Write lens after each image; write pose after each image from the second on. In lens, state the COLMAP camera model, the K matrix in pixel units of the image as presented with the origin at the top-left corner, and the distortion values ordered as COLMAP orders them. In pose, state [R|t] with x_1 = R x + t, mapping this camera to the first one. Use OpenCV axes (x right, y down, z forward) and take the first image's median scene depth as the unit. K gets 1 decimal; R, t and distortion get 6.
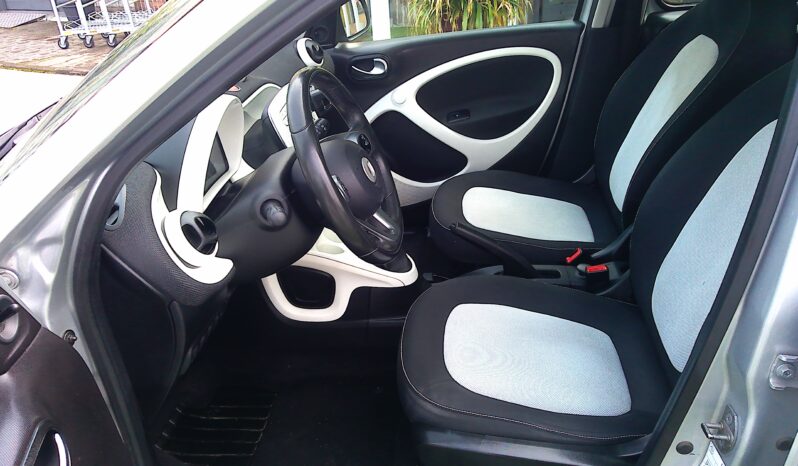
lens RADIAL K [[672.3, 0, 399.0], [0, 672.3, 233.0], [0, 0, 1]] dist [0.062951, -0.118963]
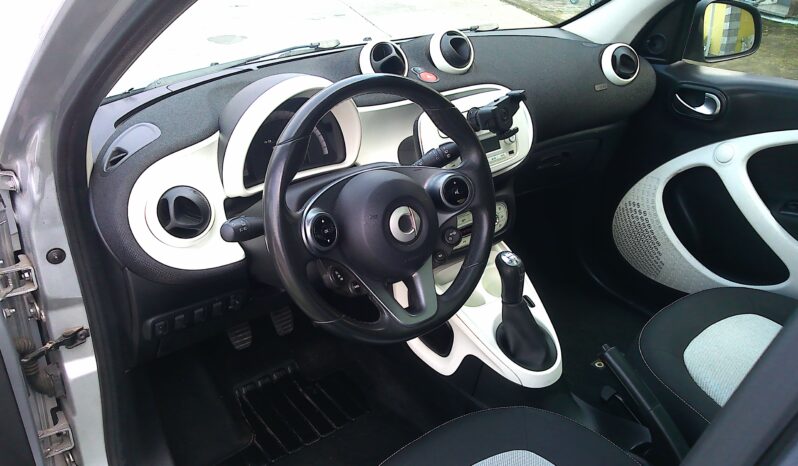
lens RADIAL K [[672.3, 0, 399.0], [0, 672.3, 233.0], [0, 0, 1]] dist [0.062951, -0.118963]
pose [[0.686406, 0.405710, -0.603528, 0.304362], [-0.376985, 0.908208, 0.181773, -0.163217], [0.621876, 0.102751, 0.776345, 0.303366]]
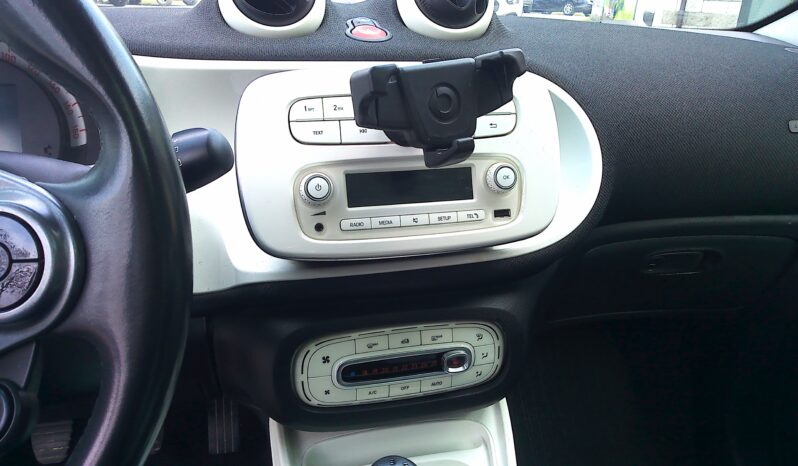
lens RADIAL K [[615.0, 0, 390.5], [0, 615.0, 223.7], [0, 0, 1]] dist [0.059772, -0.080162]
pose [[0.340760, 0.425604, -0.838298, 0.117473], [-0.476203, 0.846955, 0.236427, -0.196467], [0.810625, 0.318635, 0.491282, 0.798323]]
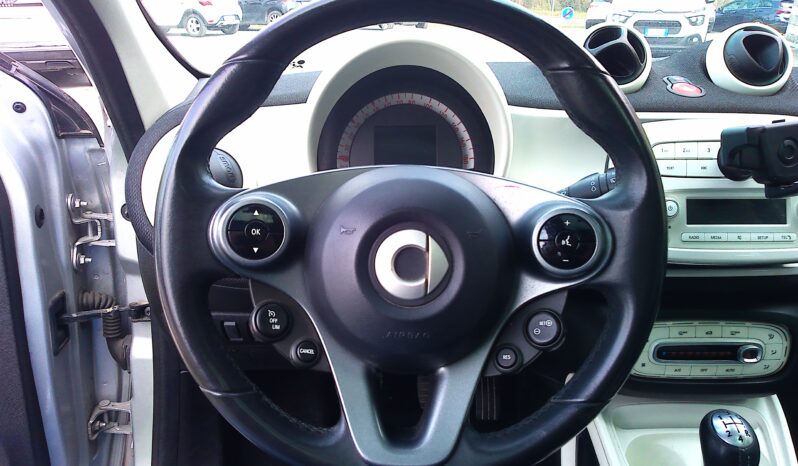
lens RADIAL K [[615.0, 0, 390.5], [0, 615.0, 223.7], [0, 0, 1]] dist [0.059772, -0.080162]
pose [[0.105812, 0.419142, -0.901734, 0.196349], [-0.465953, 0.822006, 0.327406, -0.166661], [0.878460, 0.385522, 0.282279, 0.649368]]
